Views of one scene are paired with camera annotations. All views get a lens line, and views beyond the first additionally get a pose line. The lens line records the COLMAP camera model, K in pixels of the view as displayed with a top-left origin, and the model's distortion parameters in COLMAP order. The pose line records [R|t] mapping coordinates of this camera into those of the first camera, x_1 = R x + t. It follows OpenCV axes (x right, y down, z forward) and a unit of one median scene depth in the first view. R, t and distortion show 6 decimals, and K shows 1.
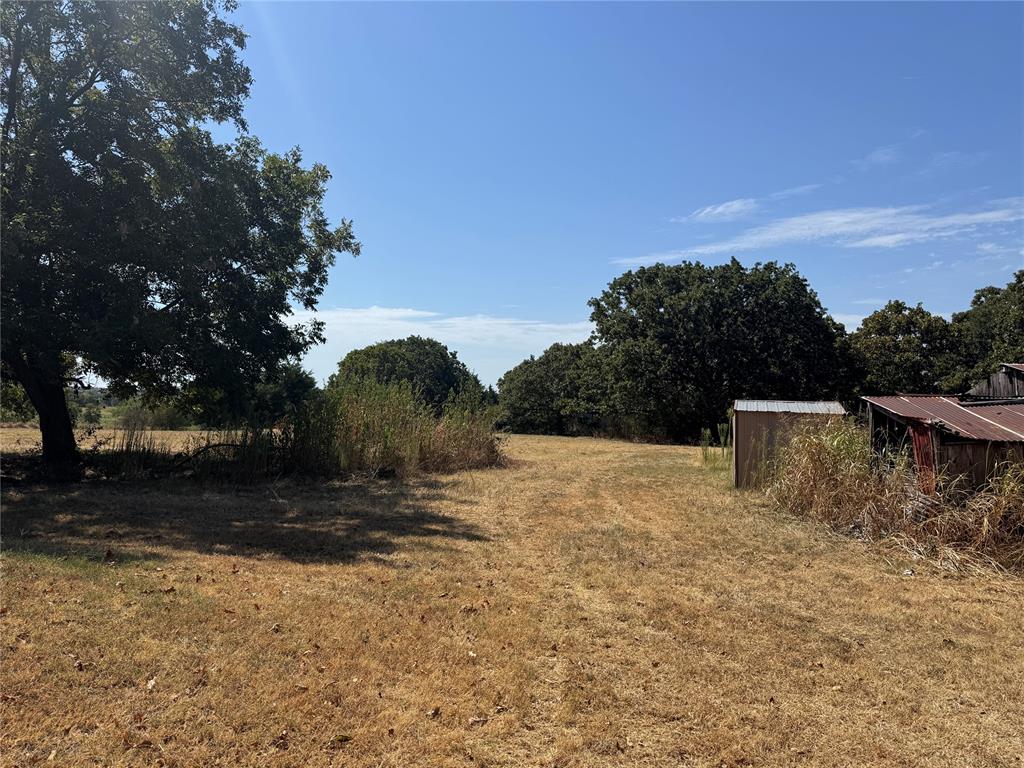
lens RADIAL K [[718.2, 0, 525.4], [0, 718.2, 385.3], [0, 0, 1]] dist [0.001821, -0.048464]
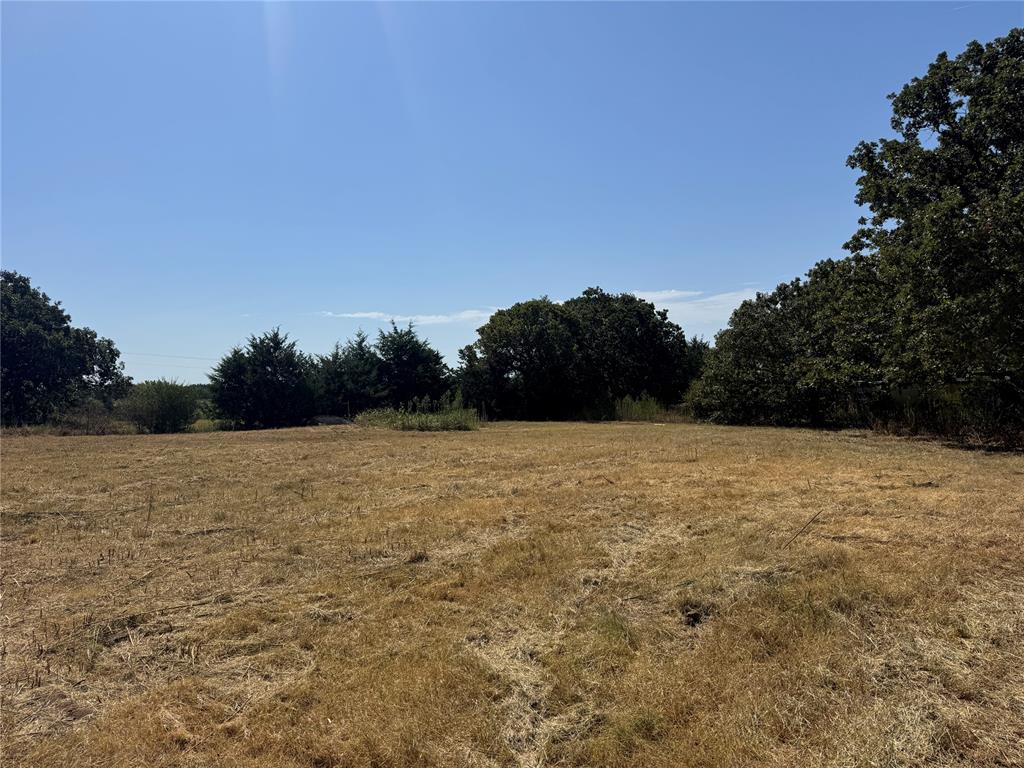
lens RADIAL K [[718.2, 0, 525.4], [0, 718.2, 385.3], [0, 0, 1]] dist [0.001821, -0.048464]
pose [[0.929518, -0.036074, -0.367009, 0.039014], [0.042851, 0.999028, 0.010332, 0.017334], [0.366279, -0.025330, 0.930160, 0.320011]]
